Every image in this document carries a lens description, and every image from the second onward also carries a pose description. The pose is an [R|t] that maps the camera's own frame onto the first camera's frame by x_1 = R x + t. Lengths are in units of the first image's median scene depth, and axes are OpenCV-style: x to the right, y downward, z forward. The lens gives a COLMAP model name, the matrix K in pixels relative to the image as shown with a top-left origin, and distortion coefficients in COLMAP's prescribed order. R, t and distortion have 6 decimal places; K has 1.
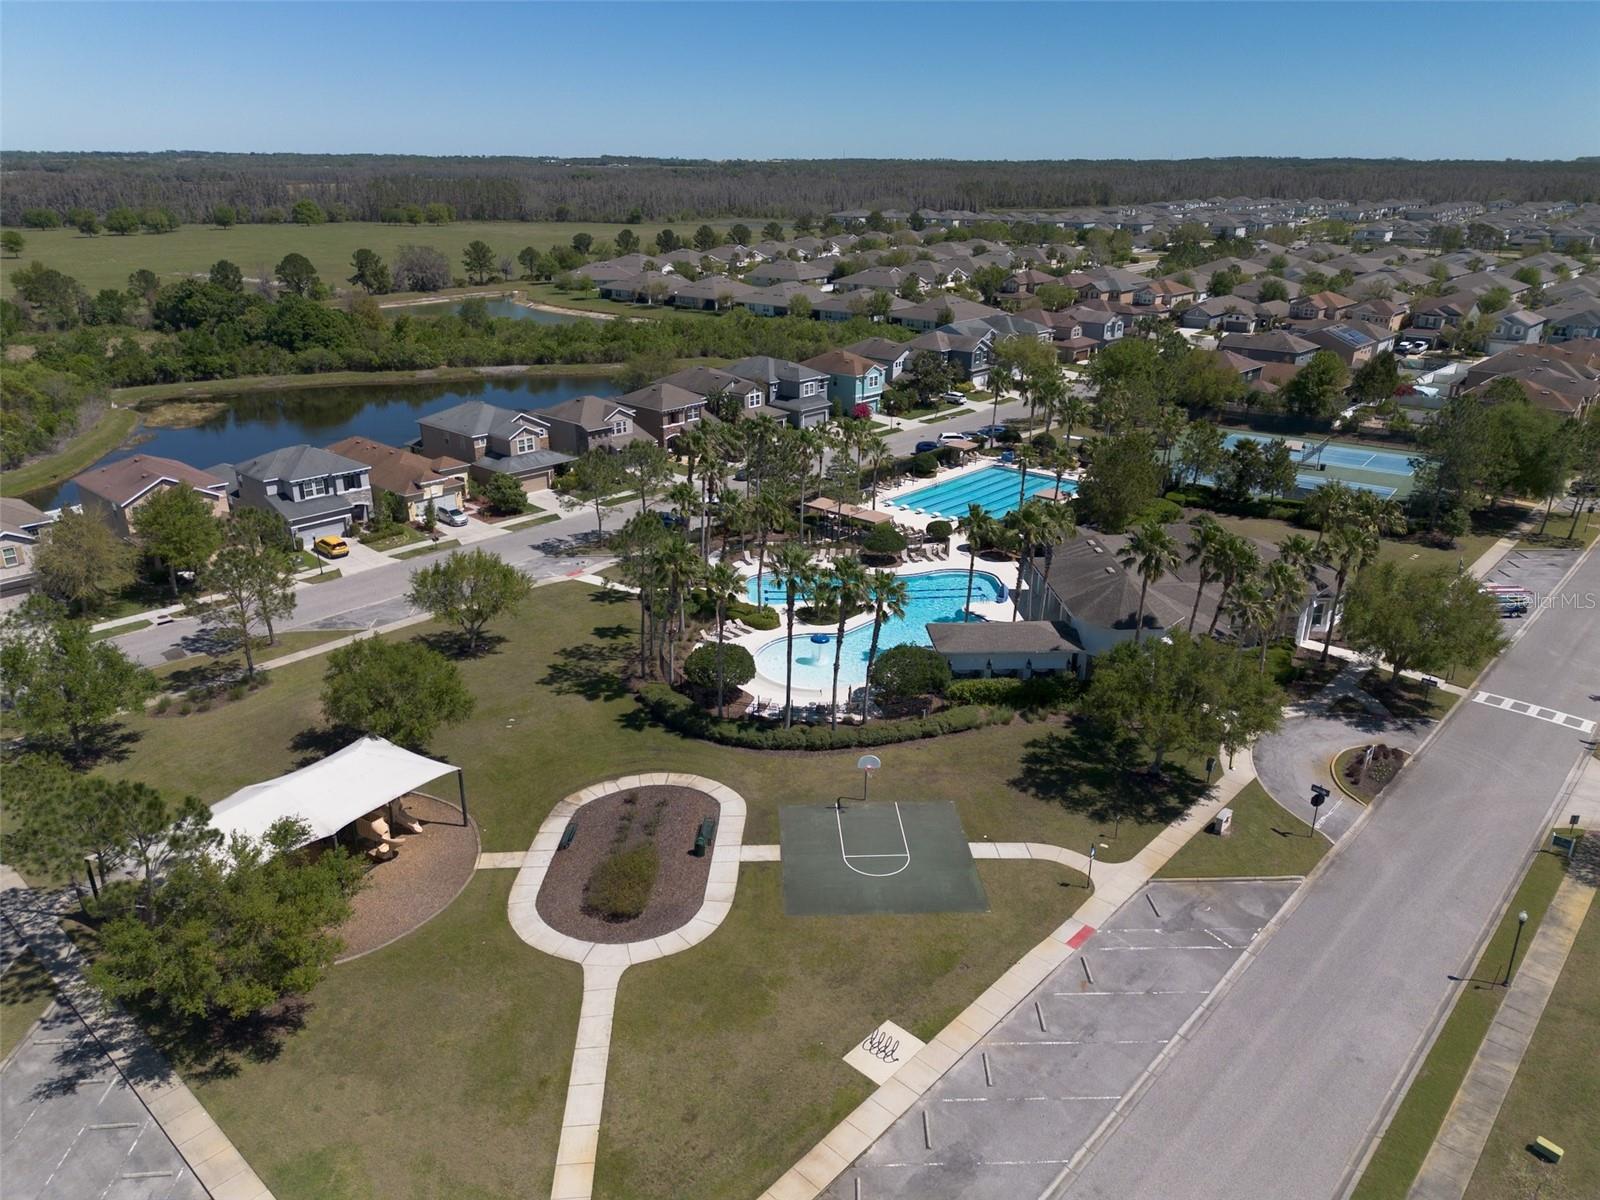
lens RADIAL K [[1127.4, 0, 798.1], [0, 1127.4, 608.0], [0, 0, 1]] dist [0.069944, -0.069038]
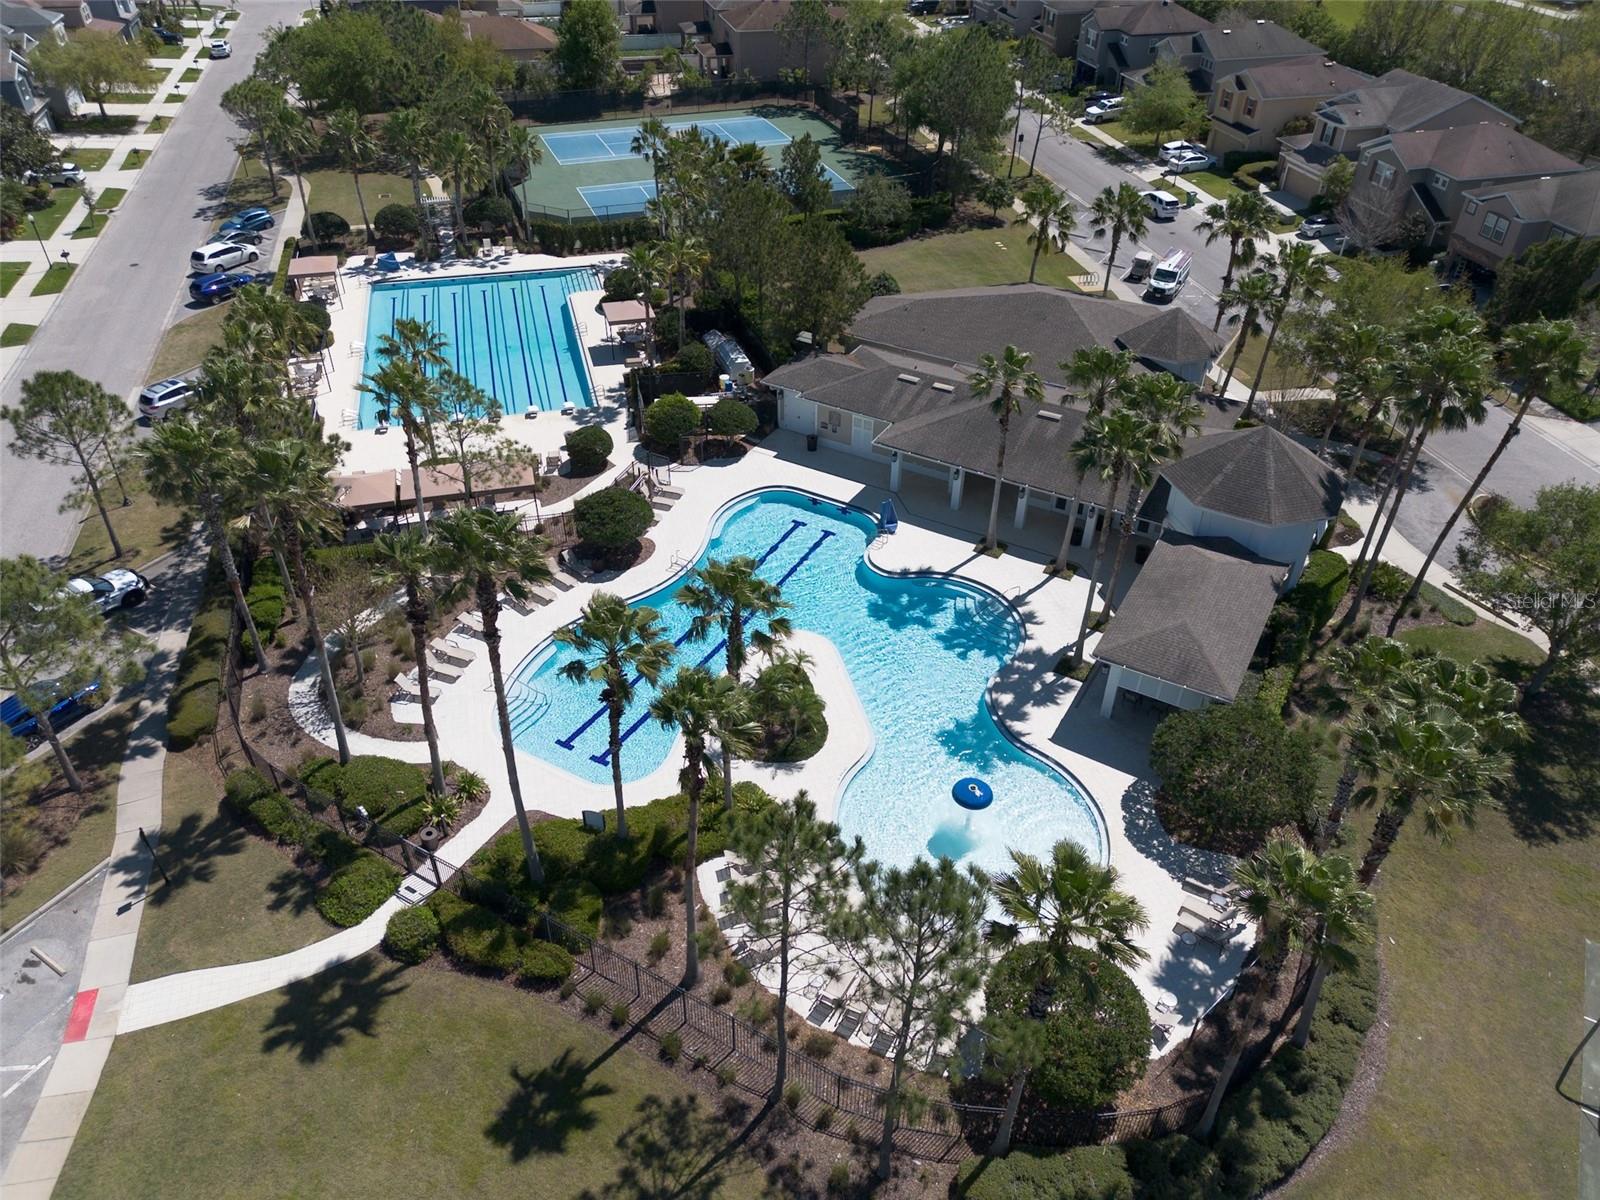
lens RADIAL K [[1127.4, 0, 796.2], [0, 1127.4, 600.8], [0, 0, 1]] dist [0.069944, -0.069038]
pose [[0.548607, -0.504135, 0.666992, -0.219632], [0.300023, 0.863332, 0.405764, -0.190404], [-0.780396, -0.022492, 0.624882, 0.548909]]
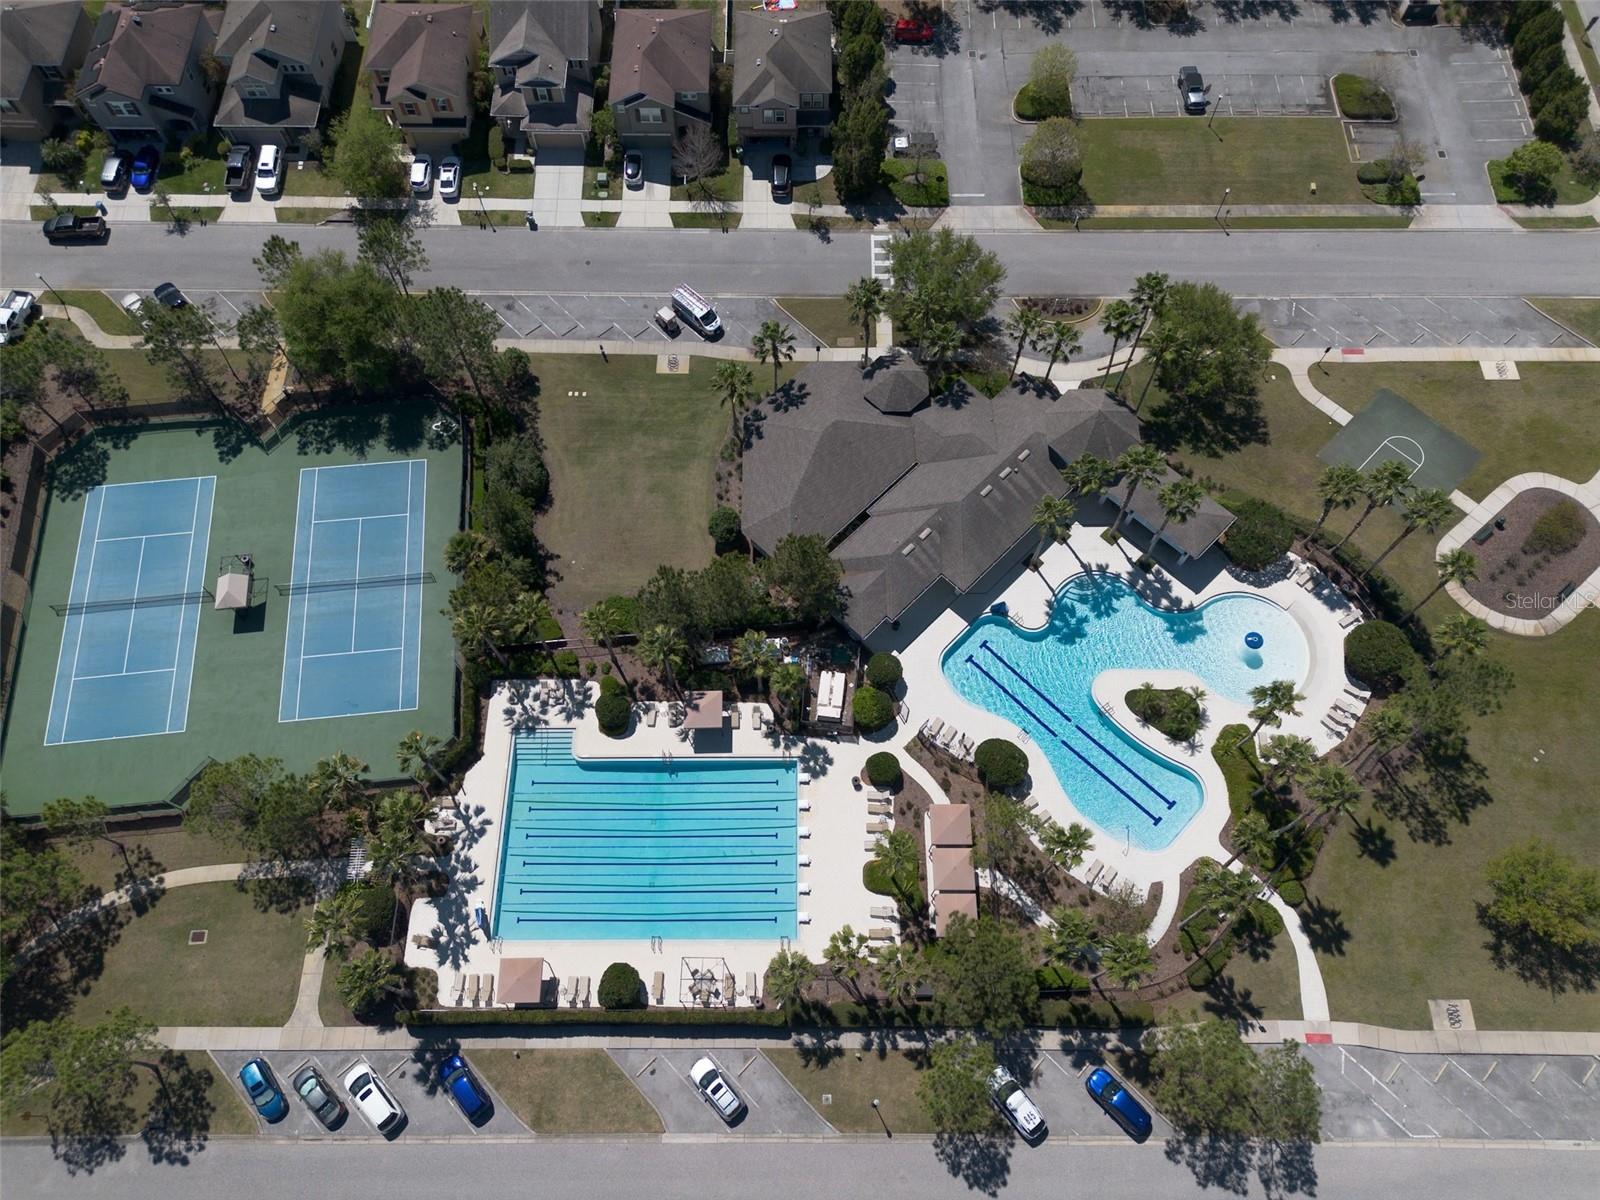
lens RADIAL K [[1127.4, 0, 792.0], [0, 1127.4, 602.0], [0, 0, 1]] dist [0.069944, -0.069038]
pose [[-0.670763, -0.678196, 0.300213, 0.010441], [0.267793, 0.156010, 0.950762, -0.817962], [-0.691639, 0.718130, 0.076970, 0.865376]]
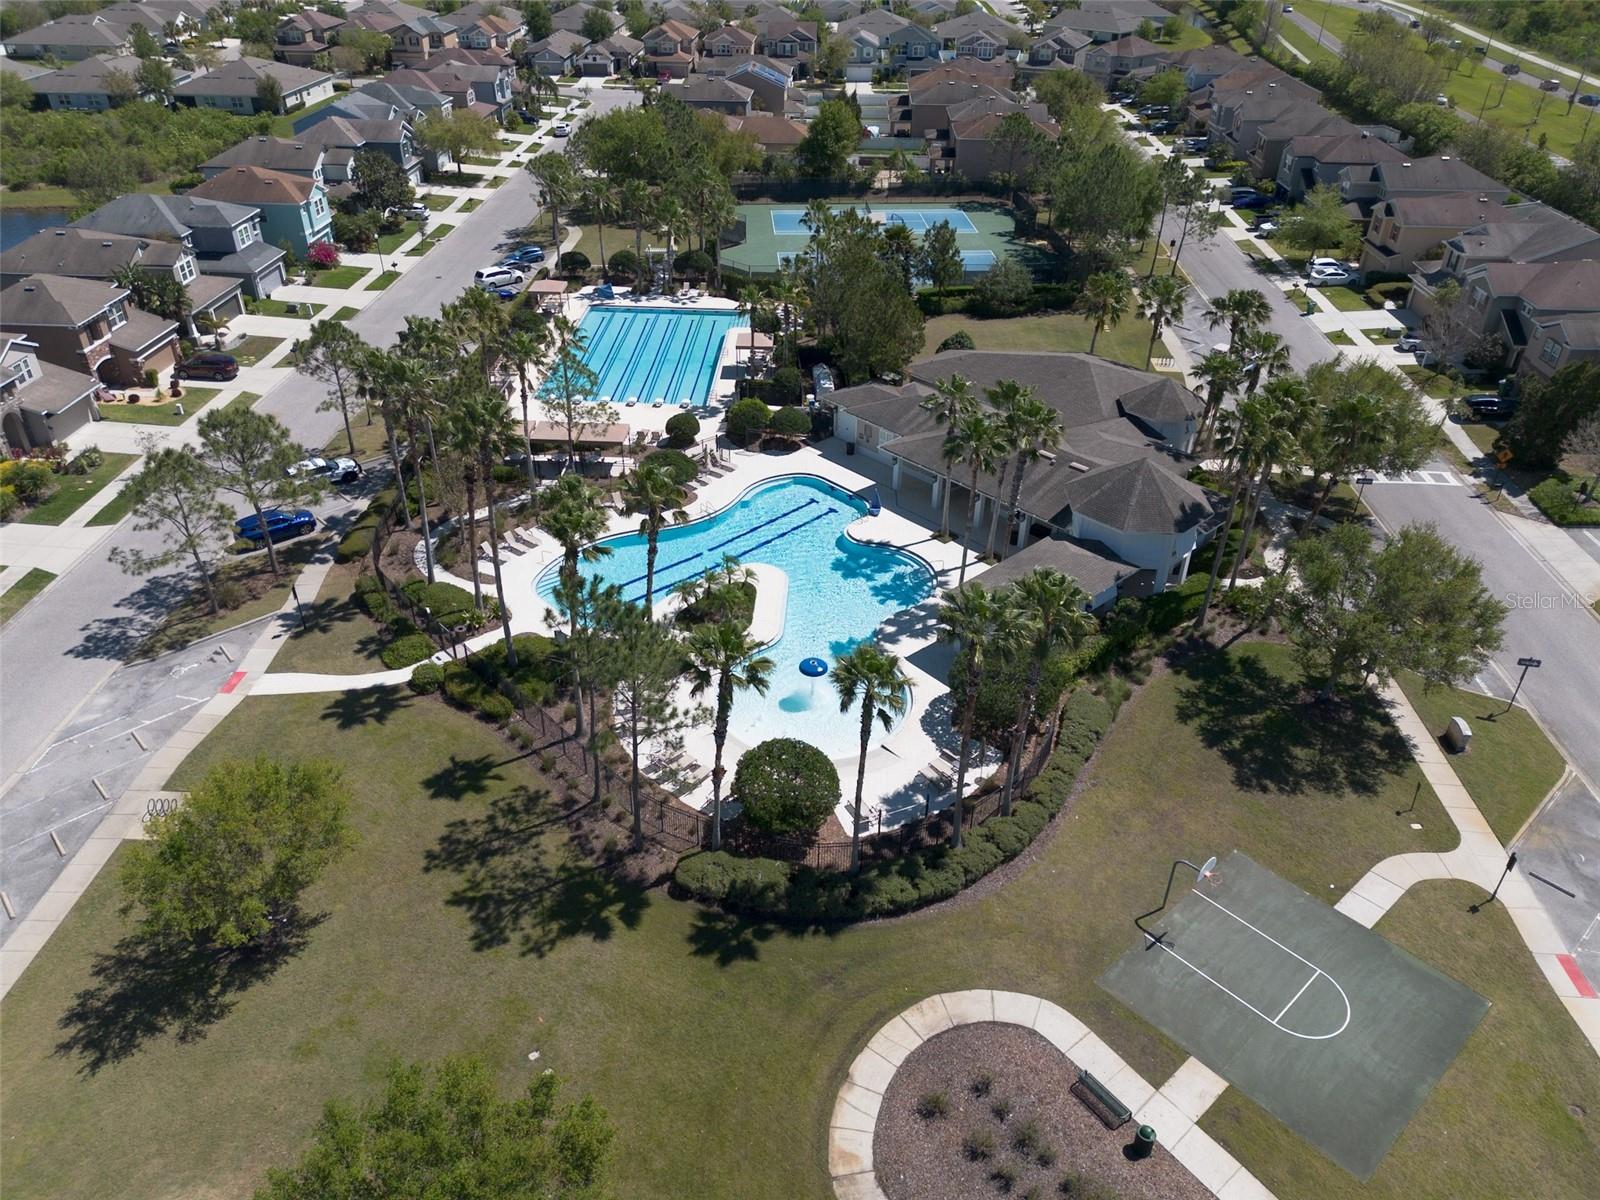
lens RADIAL K [[1127.4, 0, 799.0], [0, 1127.4, 601.0], [0, 0, 1]] dist [0.069944, -0.069038]
pose [[0.769375, -0.344729, 0.537796, -0.241916], [0.228297, 0.934671, 0.272525, -0.140622], [-0.596610, -0.086897, 0.797813, 0.342575]]
